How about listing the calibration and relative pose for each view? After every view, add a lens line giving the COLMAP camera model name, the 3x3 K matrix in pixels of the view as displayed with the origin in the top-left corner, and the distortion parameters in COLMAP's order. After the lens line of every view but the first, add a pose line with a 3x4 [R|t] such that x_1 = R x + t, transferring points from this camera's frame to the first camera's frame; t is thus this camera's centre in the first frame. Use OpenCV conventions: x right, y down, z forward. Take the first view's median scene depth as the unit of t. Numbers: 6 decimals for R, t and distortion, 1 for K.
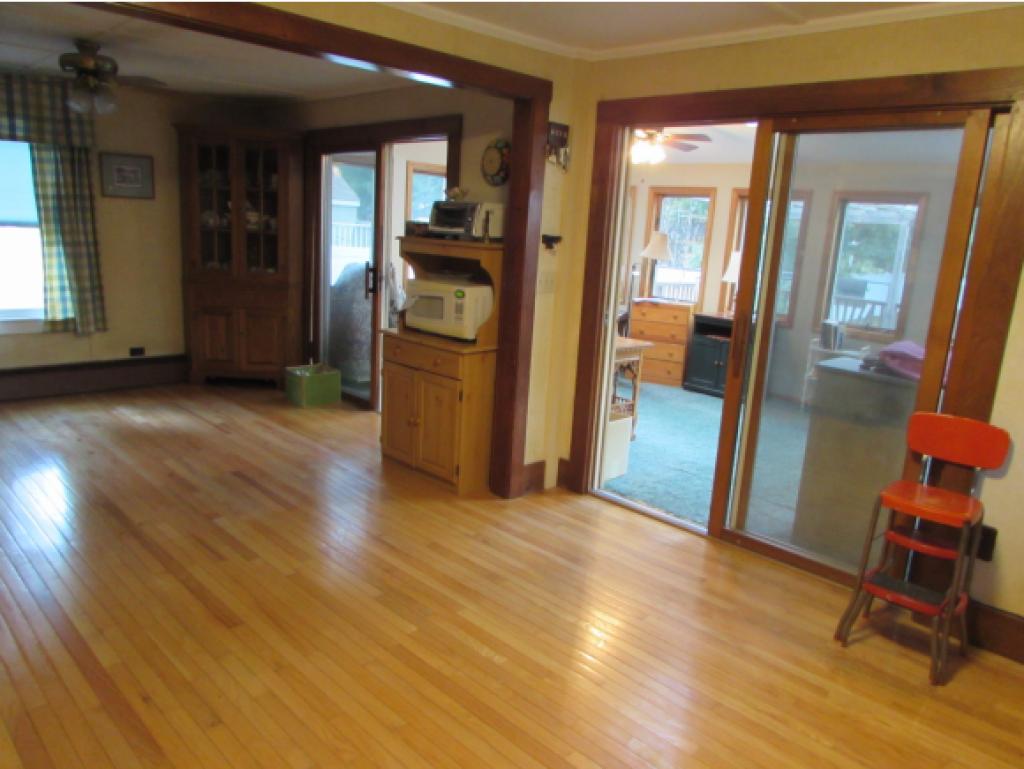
lens RADIAL K [[726.1, 0, 520.8], [0, 726.1, 389.1], [0, 0, 1]] dist [-0.038988, 0.023148]
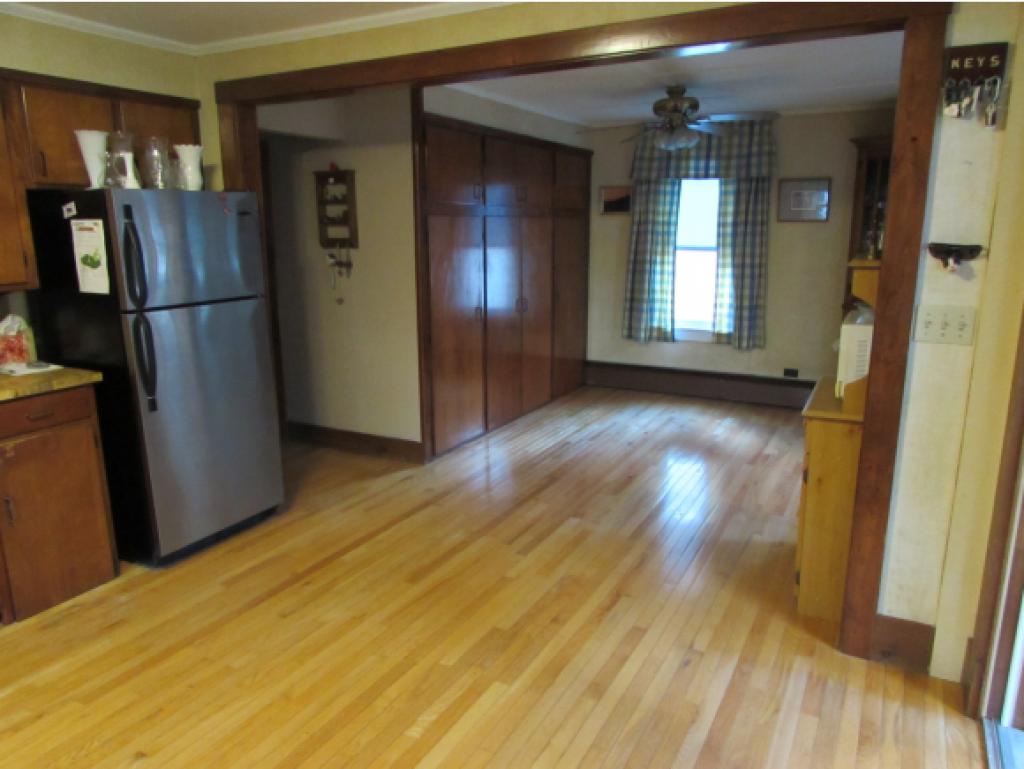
lens RADIAL K [[726.1, 0, 510.6], [0, 726.1, 381.5], [0, 0, 1]] dist [-0.038988, 0.023148]
pose [[0.270520, 0.144010, -0.951882, 0.410752], [-0.190424, 0.977218, 0.093726, -0.075540], [0.943694, 0.155906, 0.291780, 0.425331]]
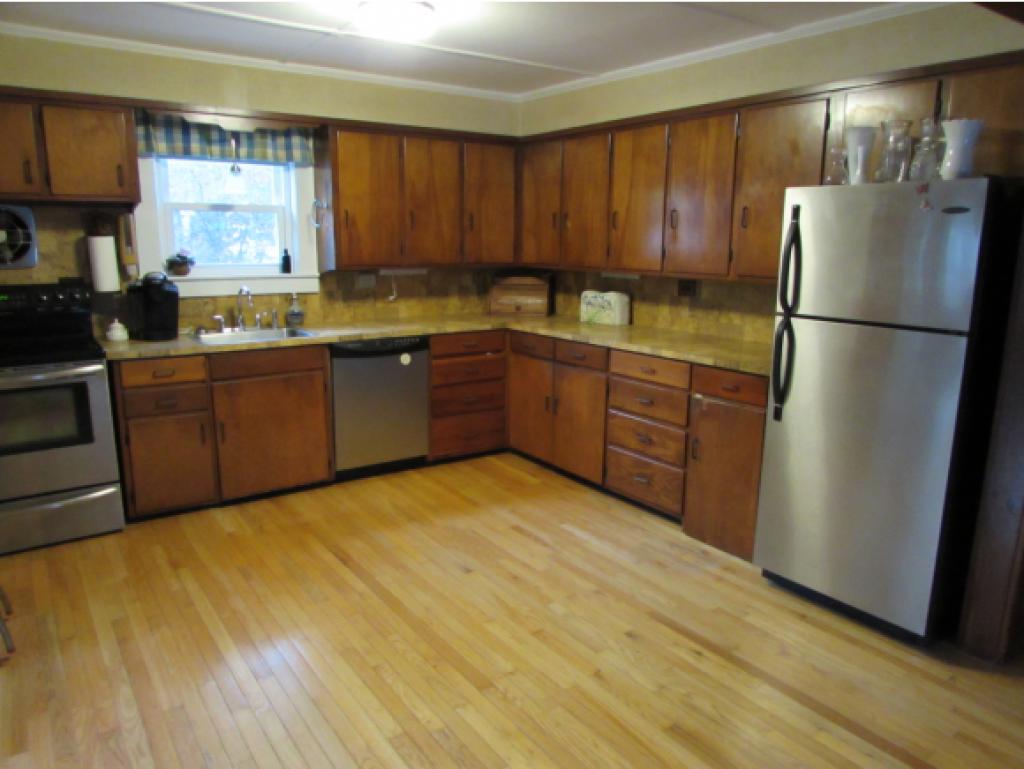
lens RADIAL K [[726.1, 0, 527.3], [0, 726.1, 388.4], [0, 0, 1]] dist [-0.038988, 0.023148]
pose [[-0.983935, -0.105482, 0.144030, -0.175148], [-0.034667, 0.904313, 0.425461, -0.212534], [-0.175126, 0.413633, -0.893442, 0.906814]]
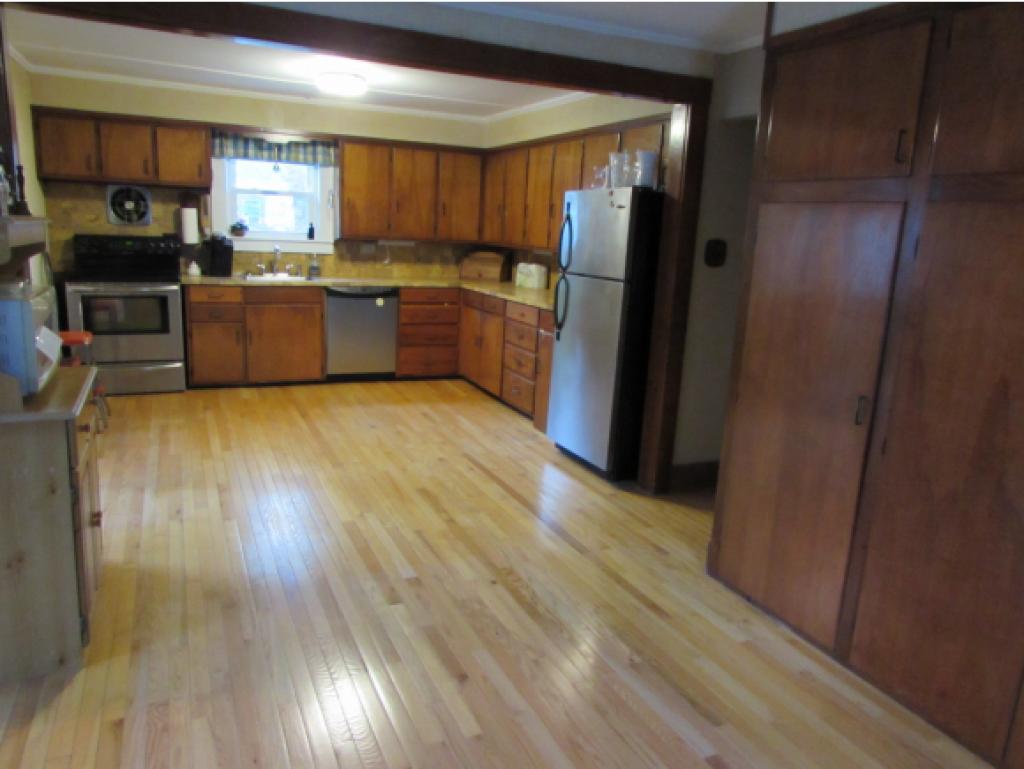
lens RADIAL K [[726.1, 0, 520.9], [0, 726.1, 385.6], [0, 0, 1]] dist [-0.038988, 0.023148]
pose [[-0.932608, -0.182978, 0.311066, -0.573861], [-0.032555, 0.901077, 0.432436, -0.294450], [-0.359420, 0.393167, -0.846308, 1.190560]]
